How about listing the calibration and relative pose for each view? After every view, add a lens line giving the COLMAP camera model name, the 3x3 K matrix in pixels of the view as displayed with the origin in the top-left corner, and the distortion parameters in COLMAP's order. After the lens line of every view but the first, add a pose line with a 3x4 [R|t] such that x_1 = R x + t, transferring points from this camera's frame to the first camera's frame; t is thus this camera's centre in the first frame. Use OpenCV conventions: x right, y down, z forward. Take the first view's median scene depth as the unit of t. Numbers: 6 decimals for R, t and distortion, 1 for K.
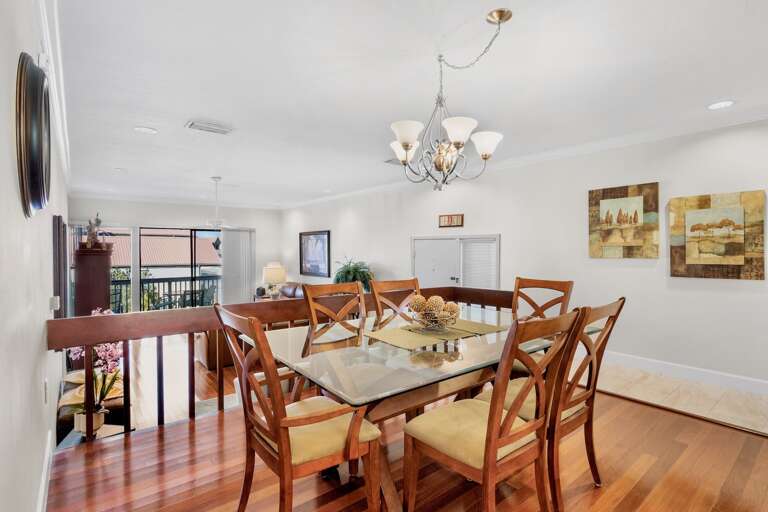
lens RADIAL K [[381.7, 0, 384.0], [0, 381.7, 255.1], [0, 0, 1]] dist [-0.002158, -0.000233]
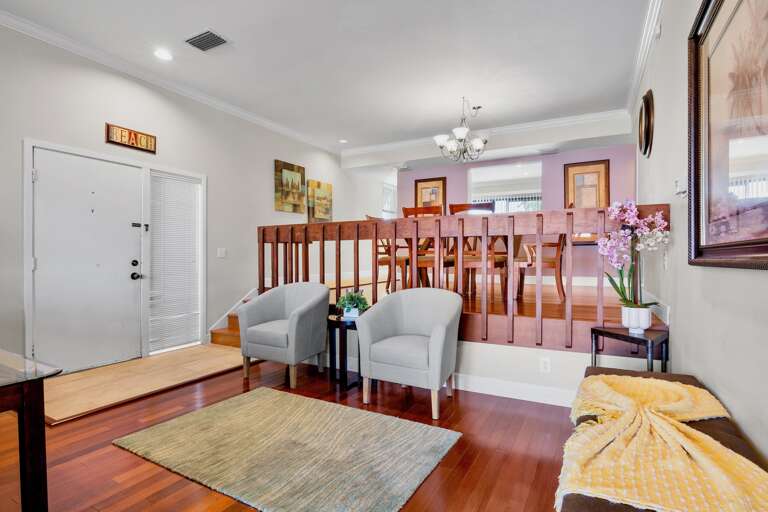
lens RADIAL K [[381.7, 0, 384.0], [0, 381.7, 254.2], [0, 0, 1]] dist [-0.002158, -0.000233]
pose [[-0.377000, -0.005929, 0.926194, -0.891049], [0.011521, 0.999872, 0.011091, 0.160108], [-0.926142, 0.014852, -0.376883, 1.224079]]
